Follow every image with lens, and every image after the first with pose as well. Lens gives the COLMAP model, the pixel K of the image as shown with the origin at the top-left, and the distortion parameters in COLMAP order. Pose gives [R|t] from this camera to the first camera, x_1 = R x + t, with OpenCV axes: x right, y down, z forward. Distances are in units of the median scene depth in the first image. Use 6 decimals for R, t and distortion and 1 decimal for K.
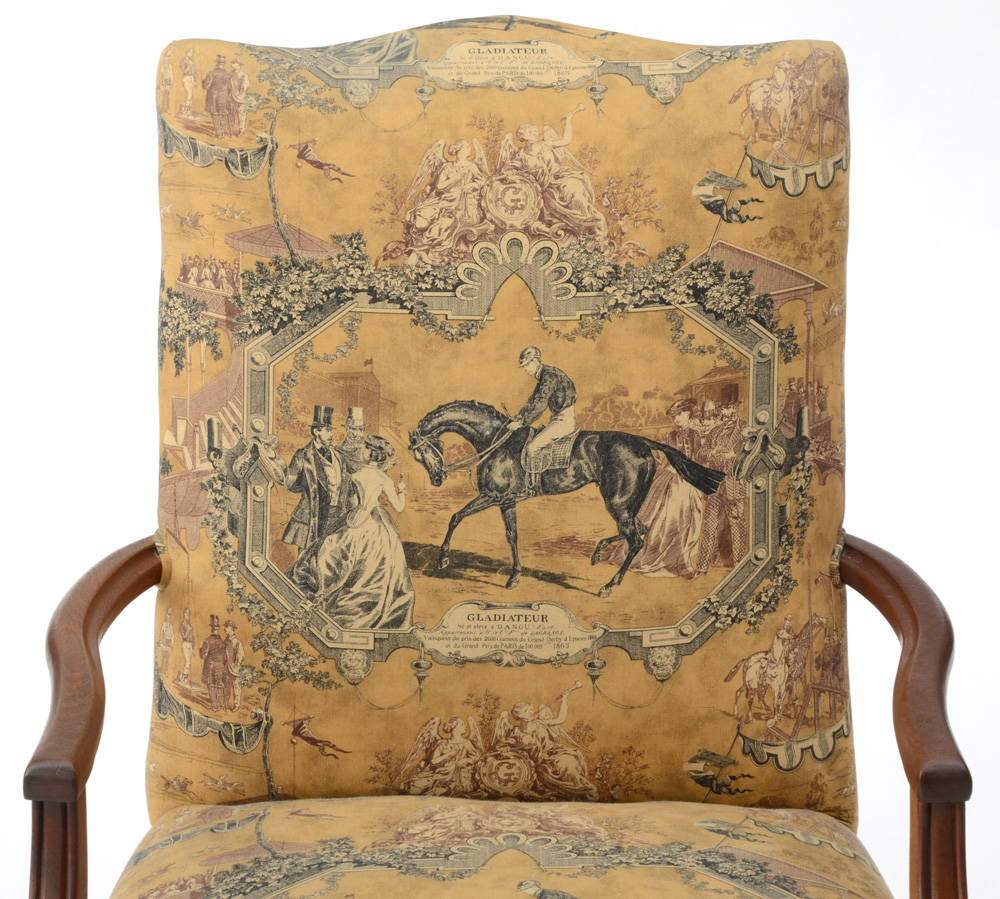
lens RADIAL K [[2909.2, 0, 498.7], [0, 2909.2, 453.3], [0, 0, 1]] dist [0.363774, 0.000000]
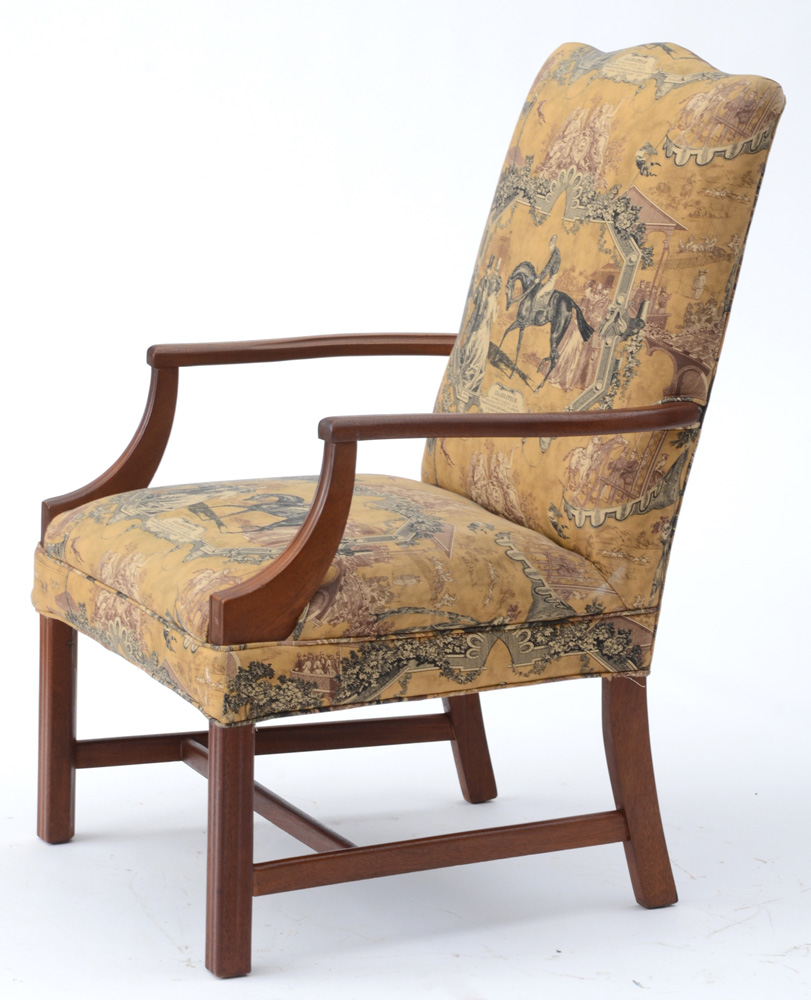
lens RADIAL K [[3903.1, 0, 422.2], [0, 3903.1, 437.0], [0, 0, 1]] dist [0.588641, 0.000000]
pose [[0.425882, 0.173093, -0.888067, 1.895557], [-0.289417, 0.956022, 0.047545, -0.011232], [0.857241, 0.236773, 0.457249, -0.018523]]
